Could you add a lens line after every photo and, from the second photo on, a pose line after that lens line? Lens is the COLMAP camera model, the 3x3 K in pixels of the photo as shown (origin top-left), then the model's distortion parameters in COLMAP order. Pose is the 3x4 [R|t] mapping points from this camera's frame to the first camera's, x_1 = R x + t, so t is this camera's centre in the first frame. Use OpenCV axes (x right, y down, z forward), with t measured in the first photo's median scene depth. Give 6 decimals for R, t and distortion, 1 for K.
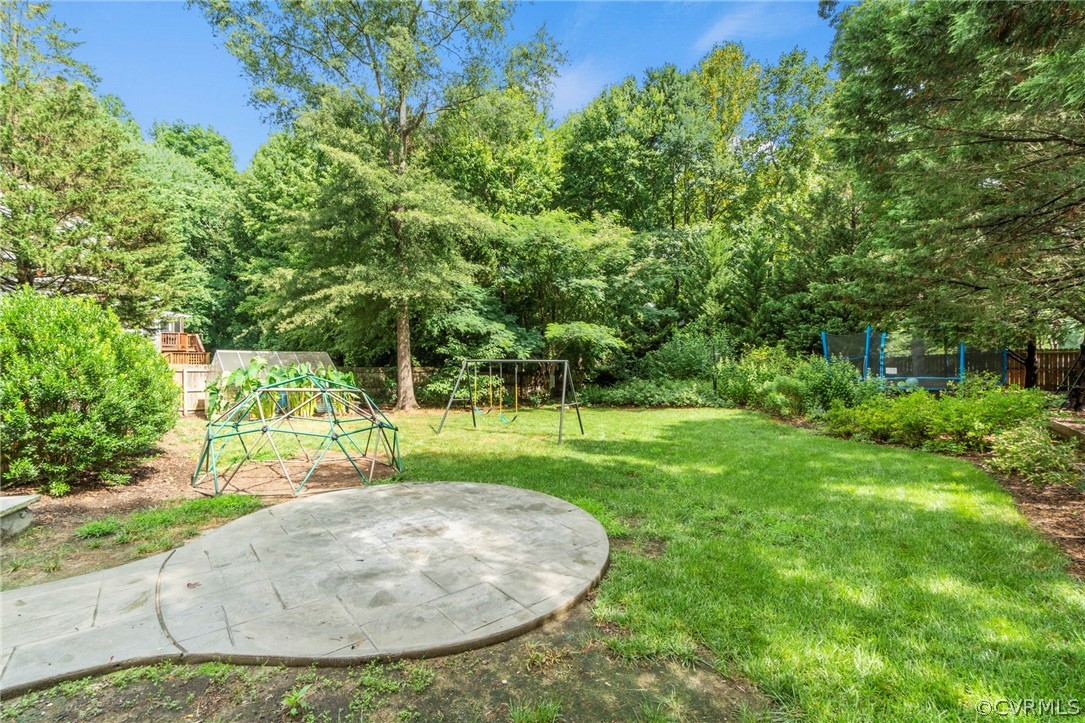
lens RADIAL K [[471.6, 0, 540.9], [0, 471.6, 360.1], [0, 0, 1]] dist [0.001041, 0.000366]
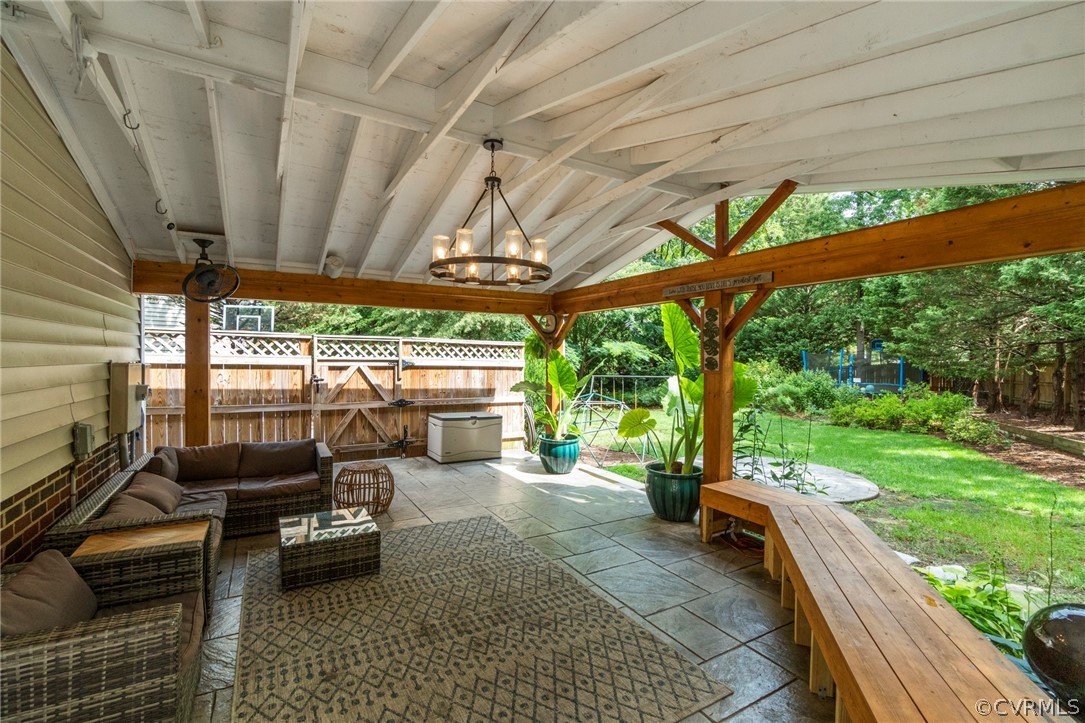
lens RADIAL K [[471.6, 0, 538.5], [0, 471.6, 363.9], [0, 0, 1]] dist [0.001041, 0.000366]
pose [[0.984395, -0.008026, 0.175788, -0.499880], [0.006187, 0.999920, 0.011009, -0.050747], [-0.175862, -0.009750, 0.984367, -0.278465]]
